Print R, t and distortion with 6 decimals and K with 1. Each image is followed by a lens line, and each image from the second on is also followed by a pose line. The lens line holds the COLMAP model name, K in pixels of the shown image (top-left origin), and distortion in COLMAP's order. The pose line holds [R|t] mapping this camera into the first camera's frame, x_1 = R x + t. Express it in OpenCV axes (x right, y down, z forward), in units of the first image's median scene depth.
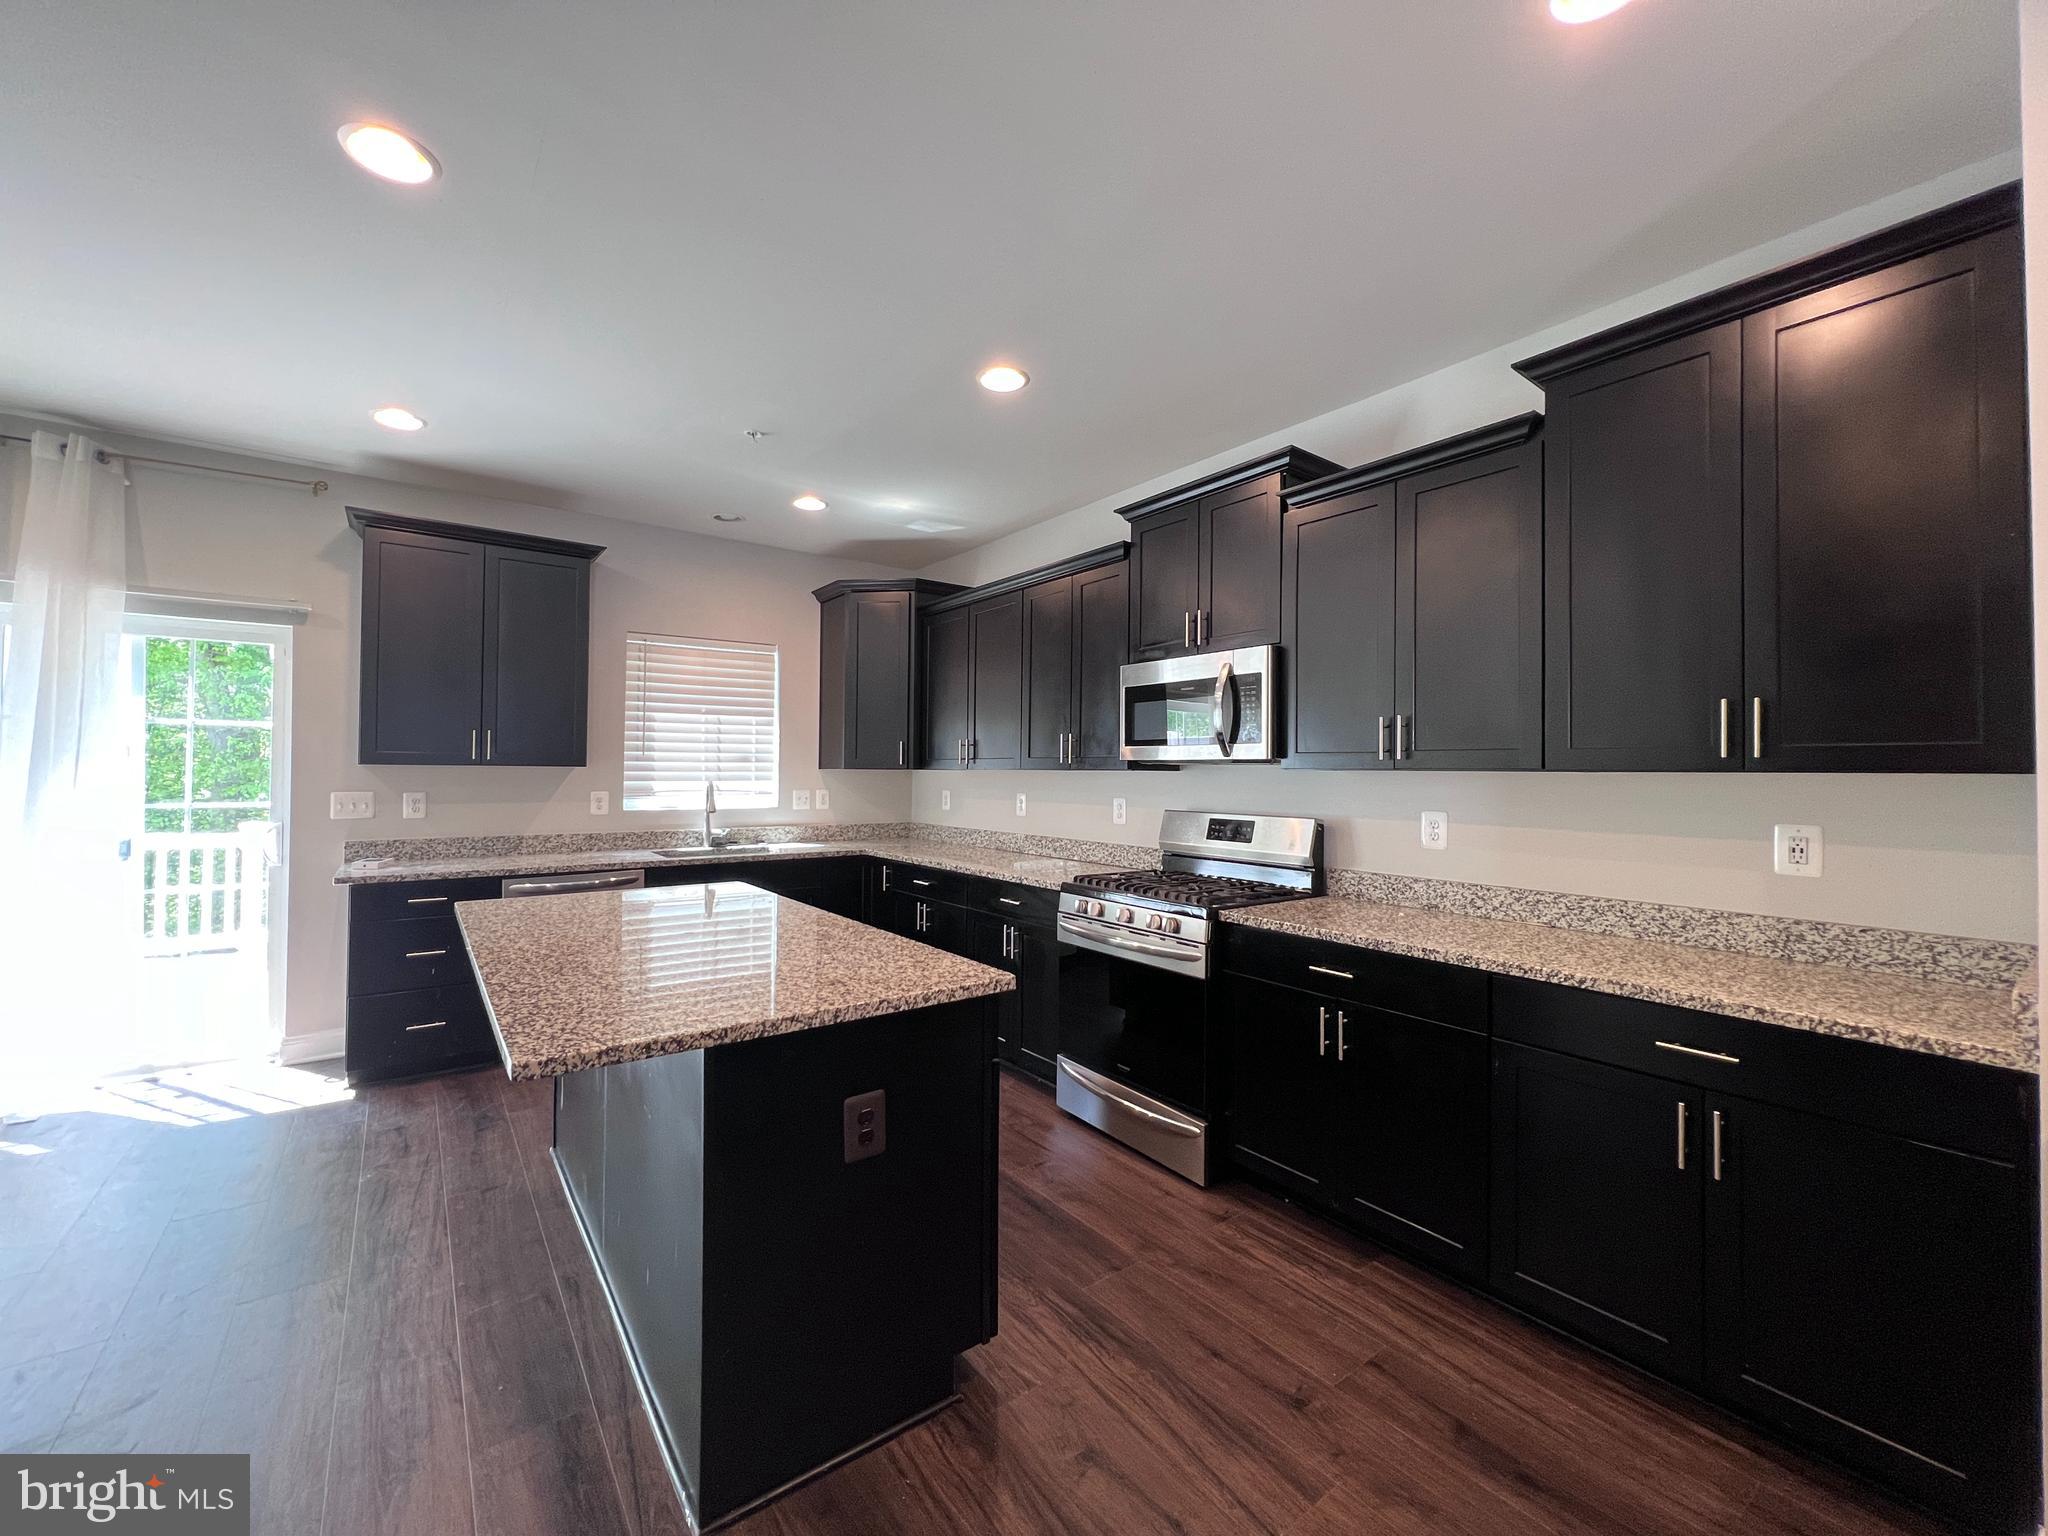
lens RADIAL K [[822.4, 0, 1016.5], [0, 822.4, 760.4], [0, 0, 1]] dist [-0.002197, 0.000565]
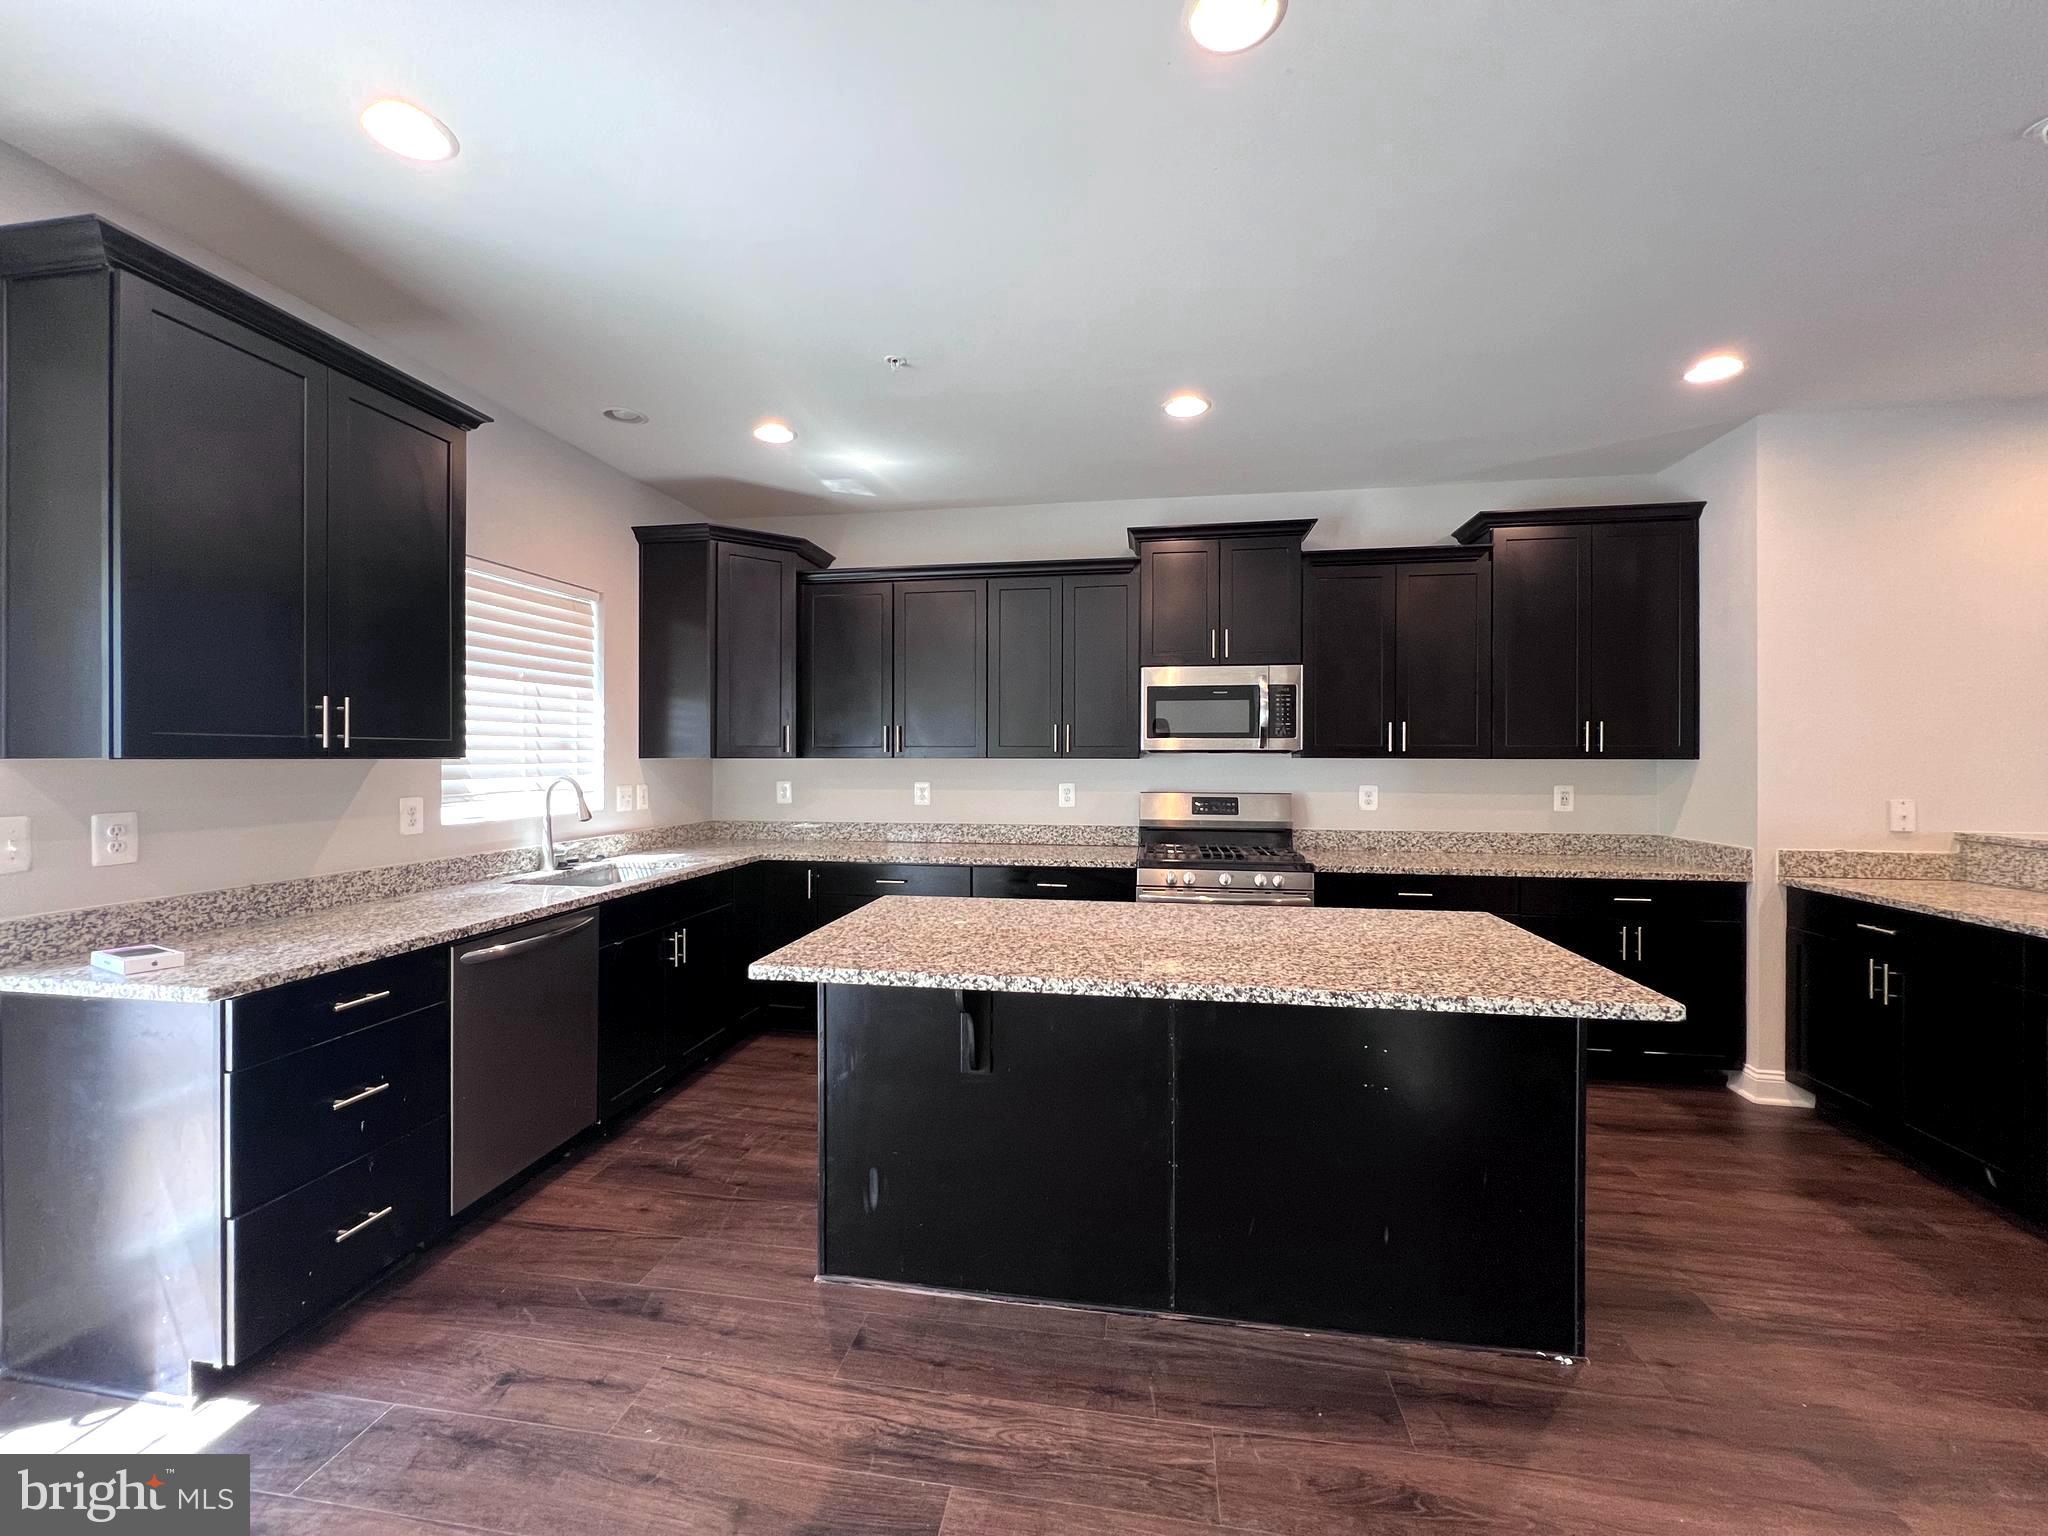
lens RADIAL K [[822.4, 0, 1017.7], [0, 822.4, 760.5], [0, 0, 1]] dist [-0.002197, 0.000565]
pose [[0.719528, -0.009977, 0.694392, -0.720963], [-0.005749, 0.999777, 0.020322, -0.007185], [-0.694440, -0.018614, 0.719310, 0.267597]]
